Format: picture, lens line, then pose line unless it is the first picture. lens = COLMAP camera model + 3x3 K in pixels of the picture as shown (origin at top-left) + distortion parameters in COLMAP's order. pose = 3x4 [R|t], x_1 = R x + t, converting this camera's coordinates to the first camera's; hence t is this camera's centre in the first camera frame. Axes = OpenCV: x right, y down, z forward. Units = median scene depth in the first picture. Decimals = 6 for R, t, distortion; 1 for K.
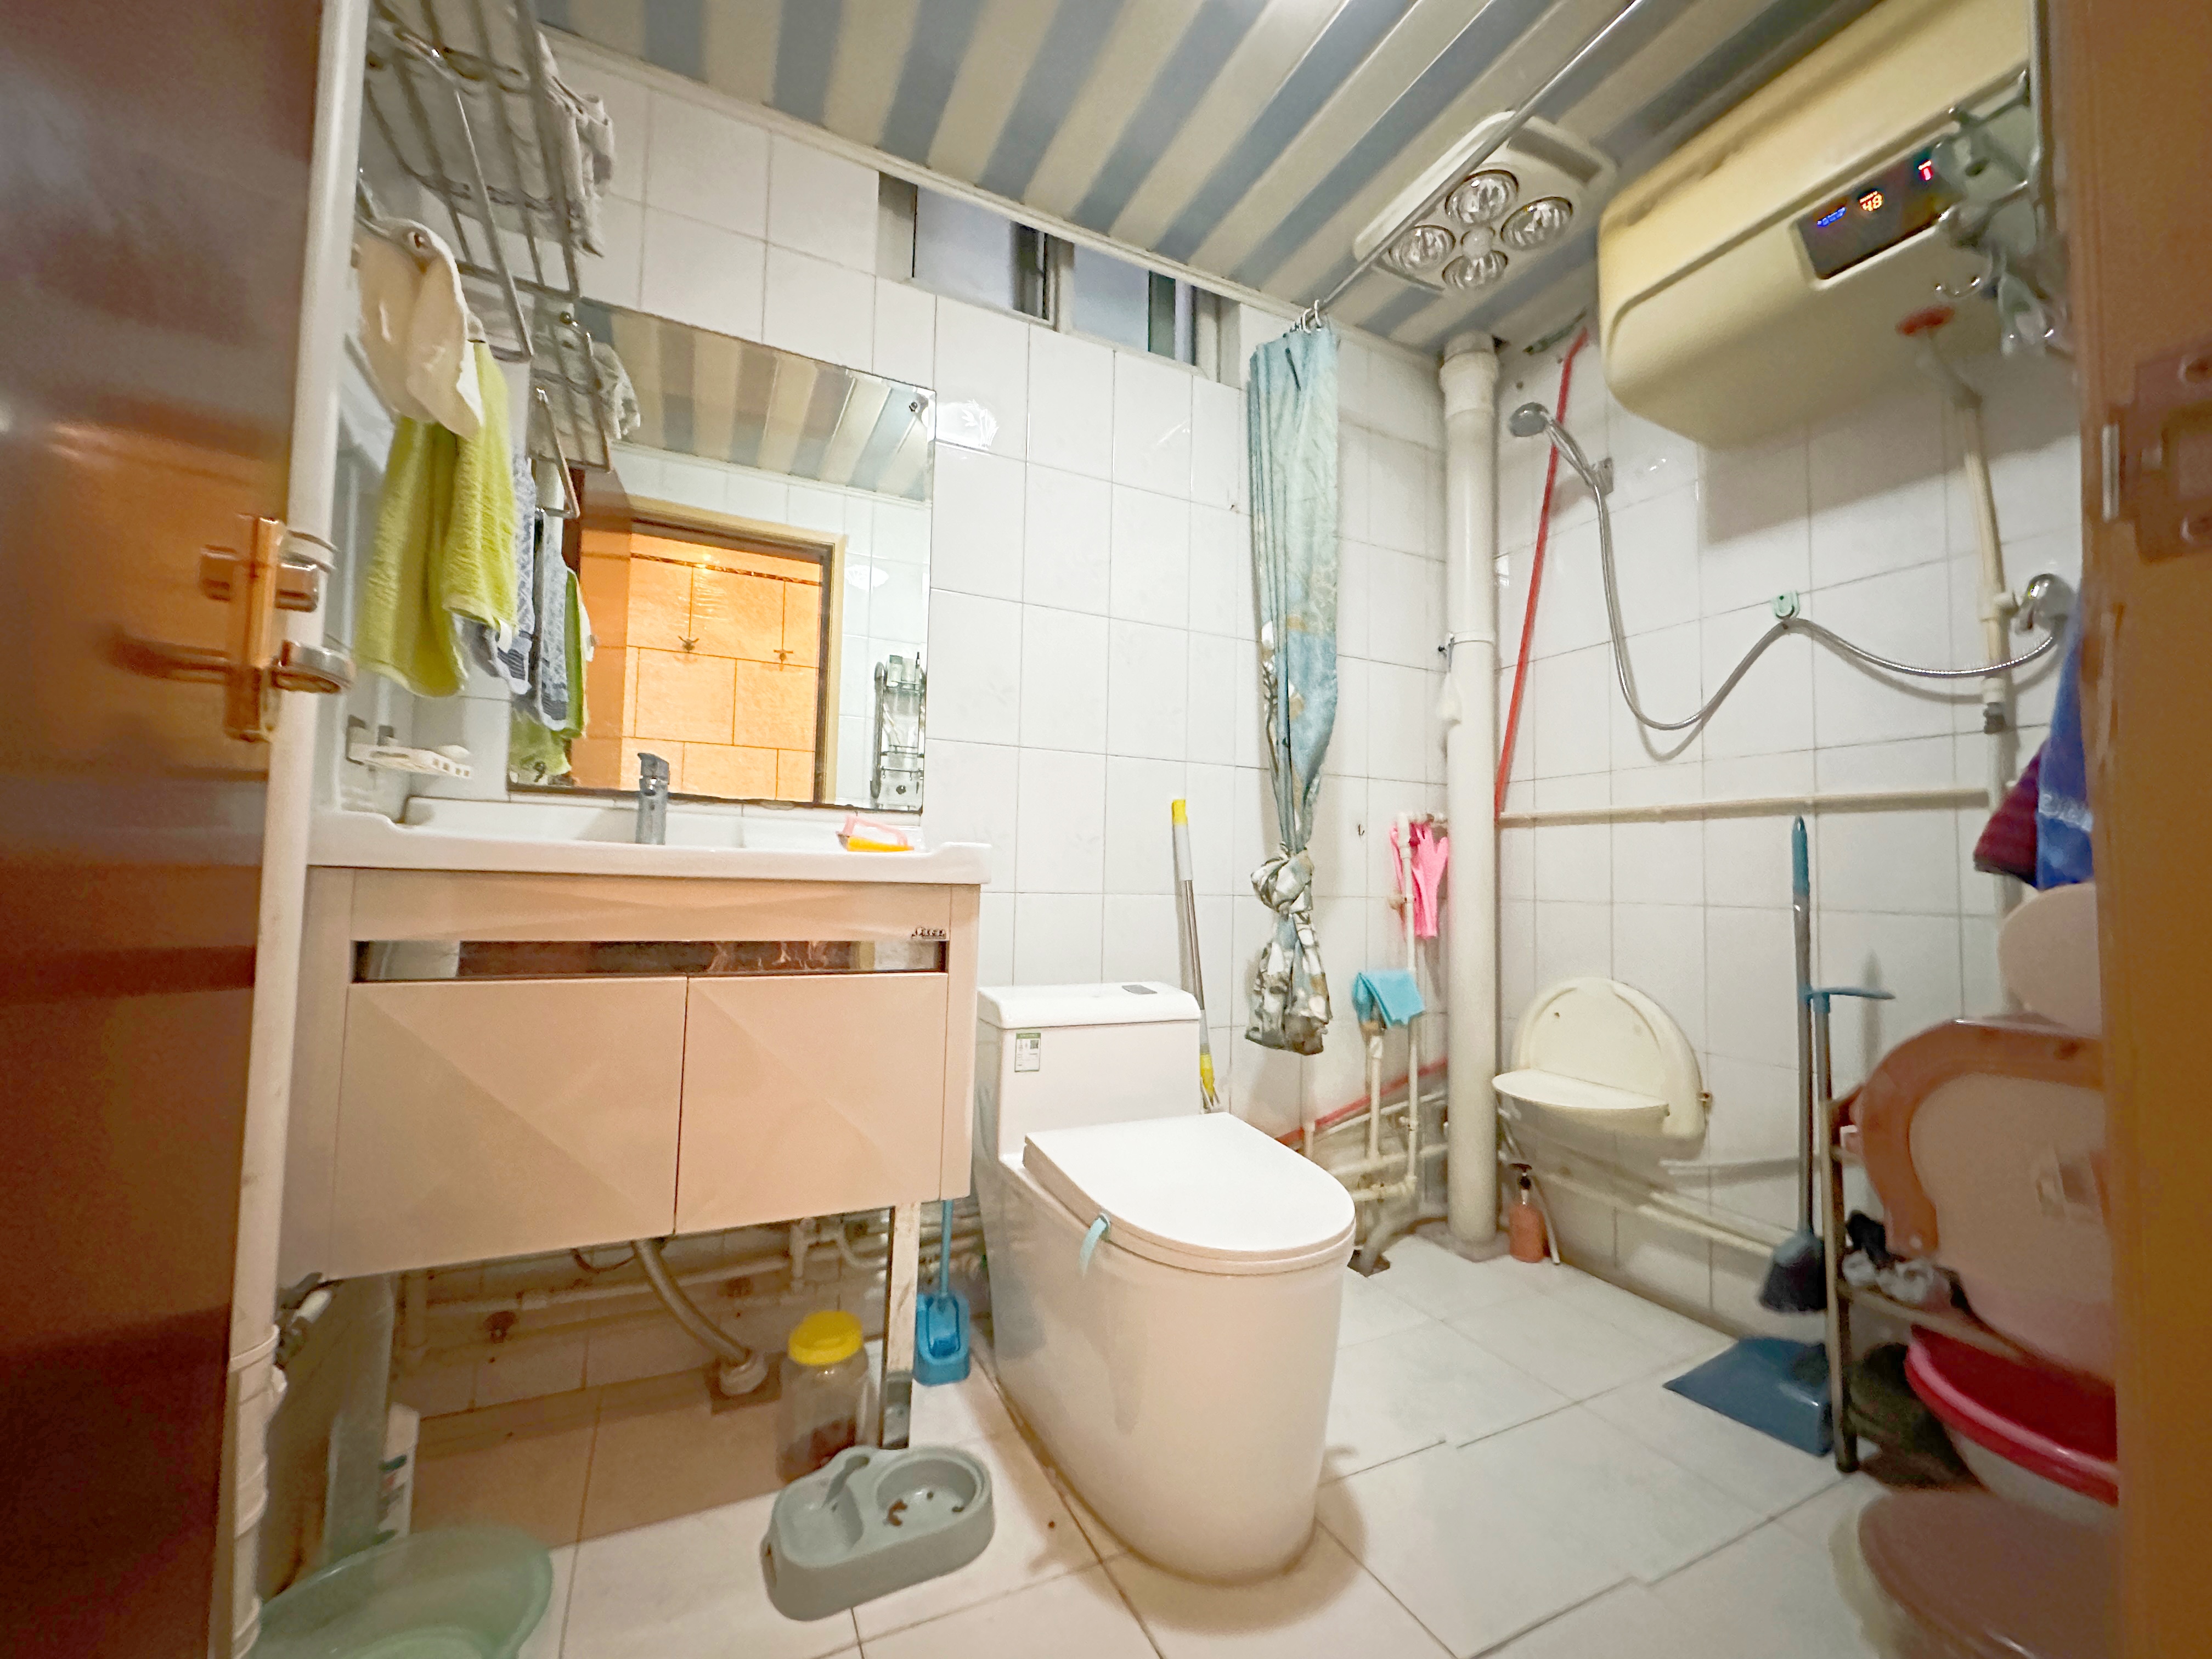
lens RADIAL K [[885.2, 0, 1100.0], [0, 885.2, 825.8], [0, 0, 1]] dist [0.001571, 0.000267]
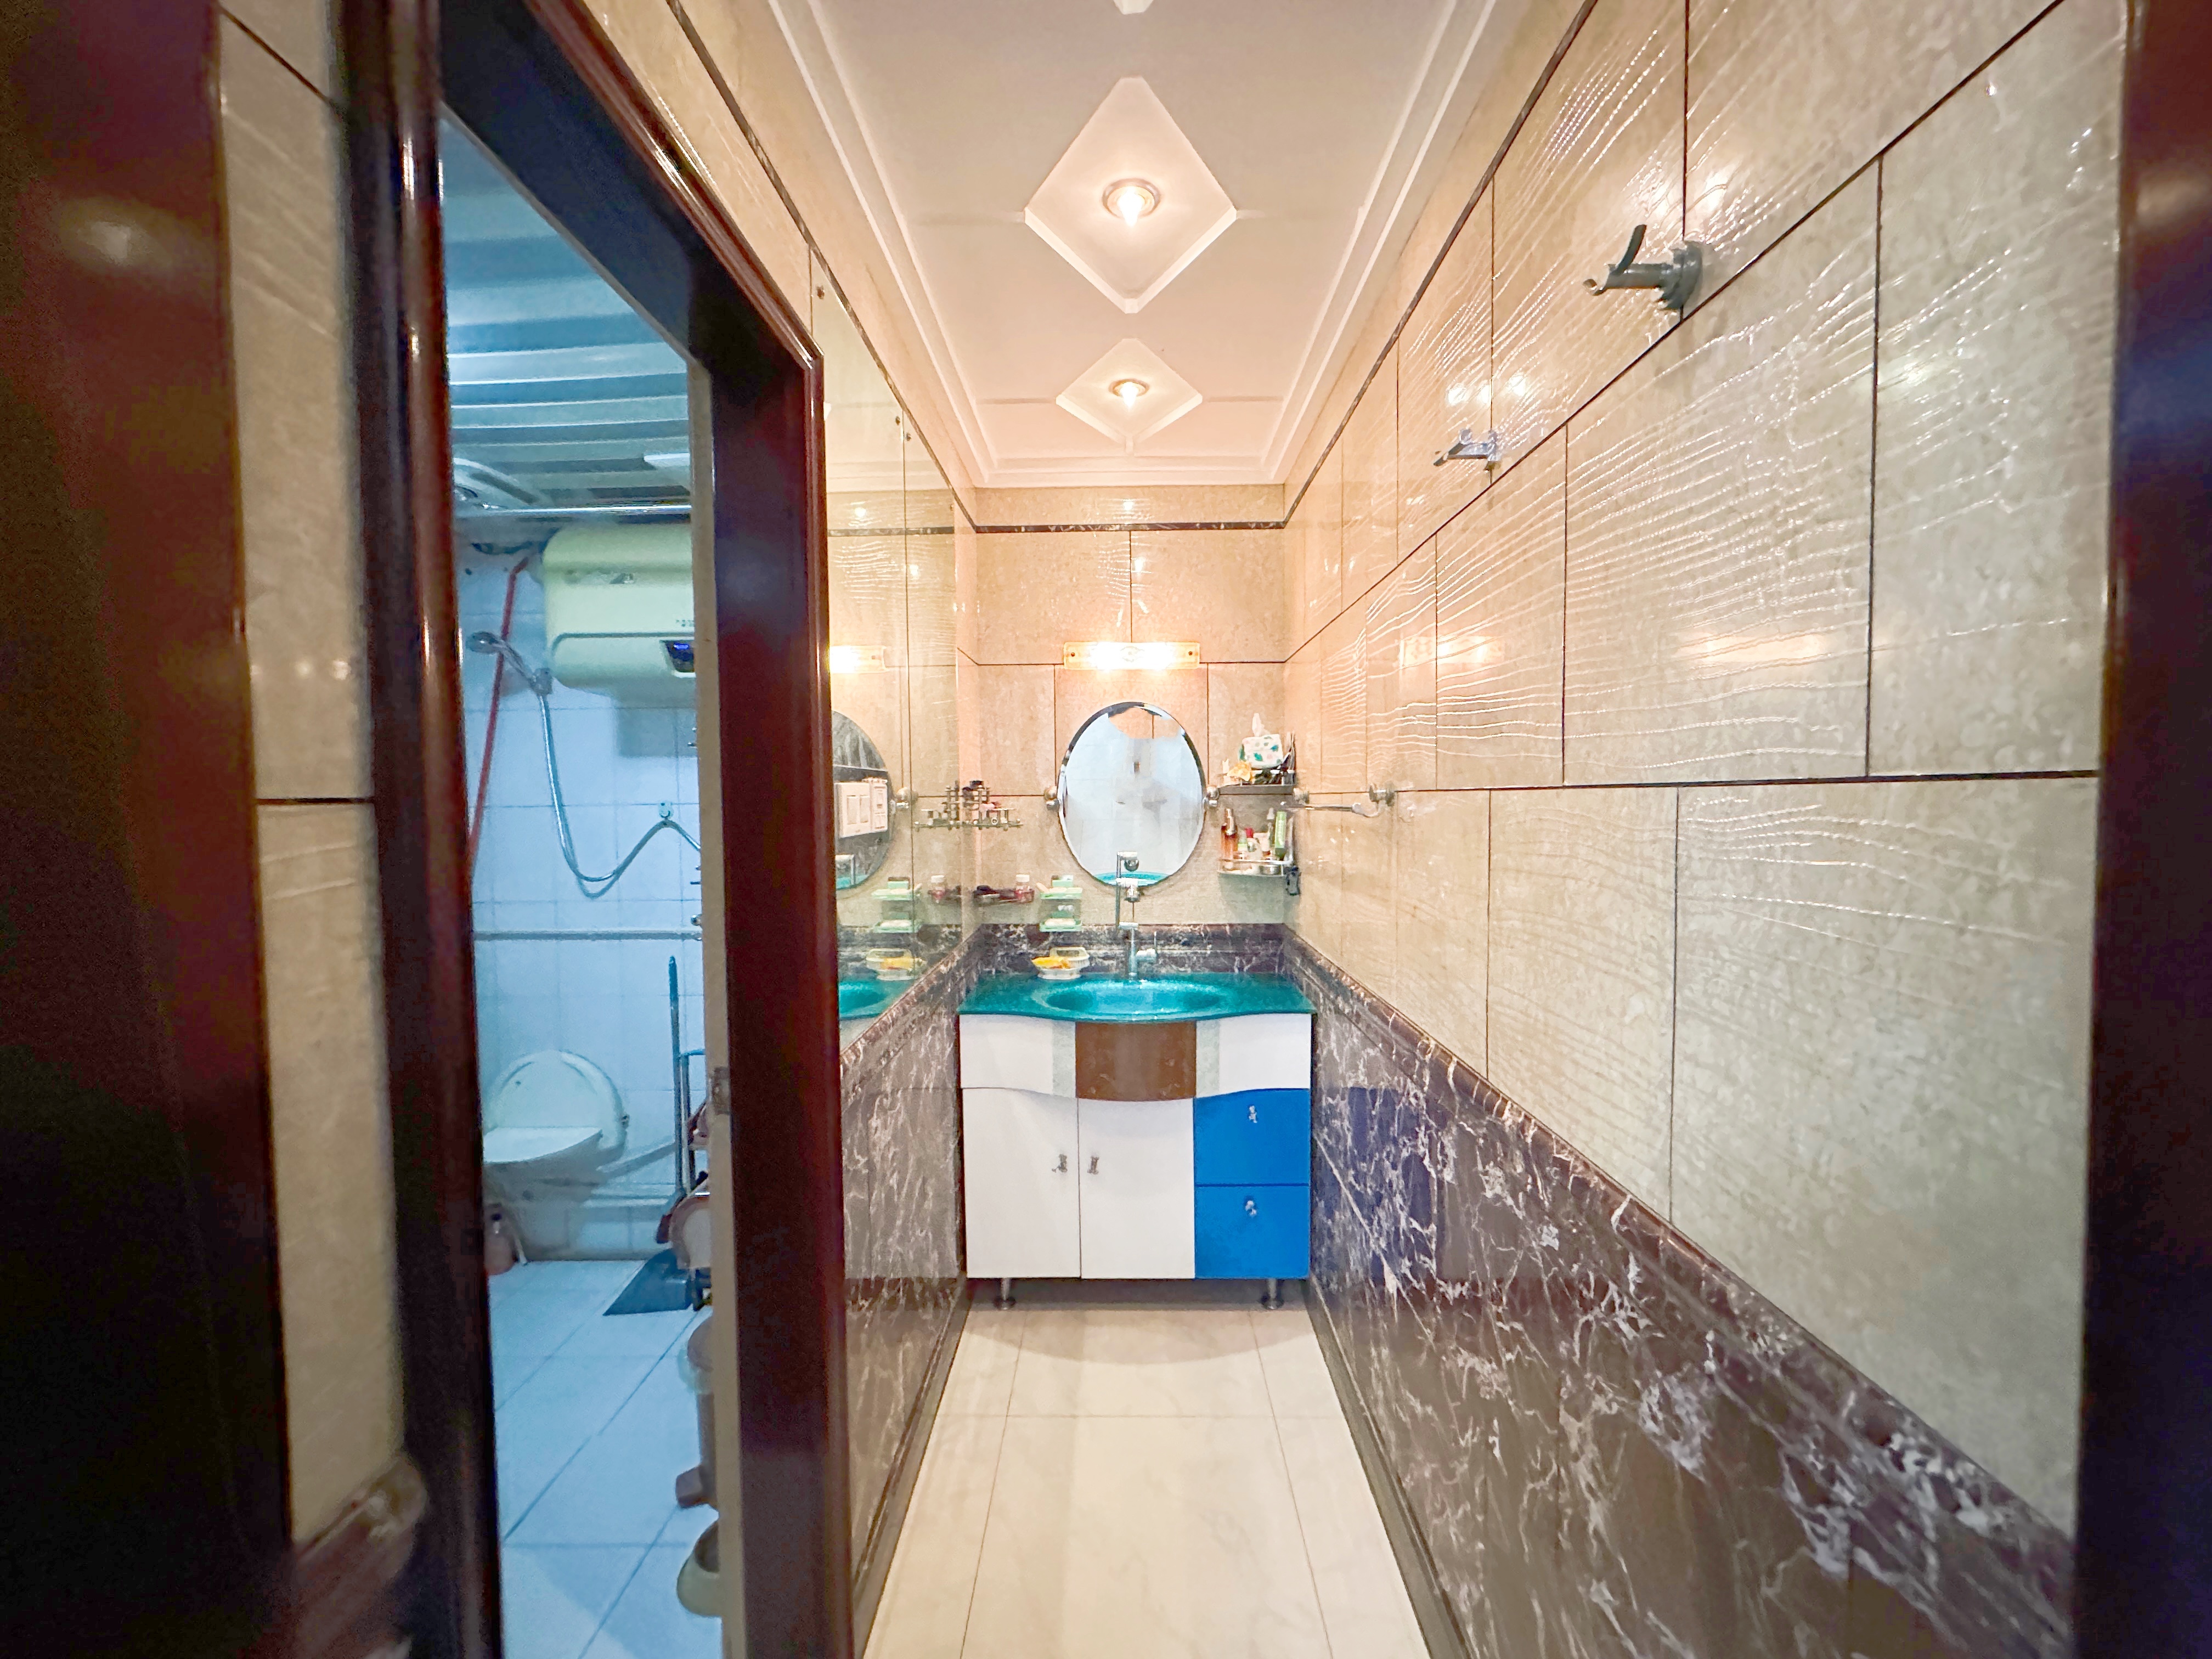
lens RADIAL K [[885.2, 0, 1100.9], [0, 885.2, 823.1], [0, 0, 1]] dist [0.001571, 0.000267]
pose [[0.458445, -0.056638, 0.886916, -0.269394], [-0.020112, 0.997050, 0.074067, -0.328785], [-0.888495, -0.051793, 0.455953, -0.404909]]
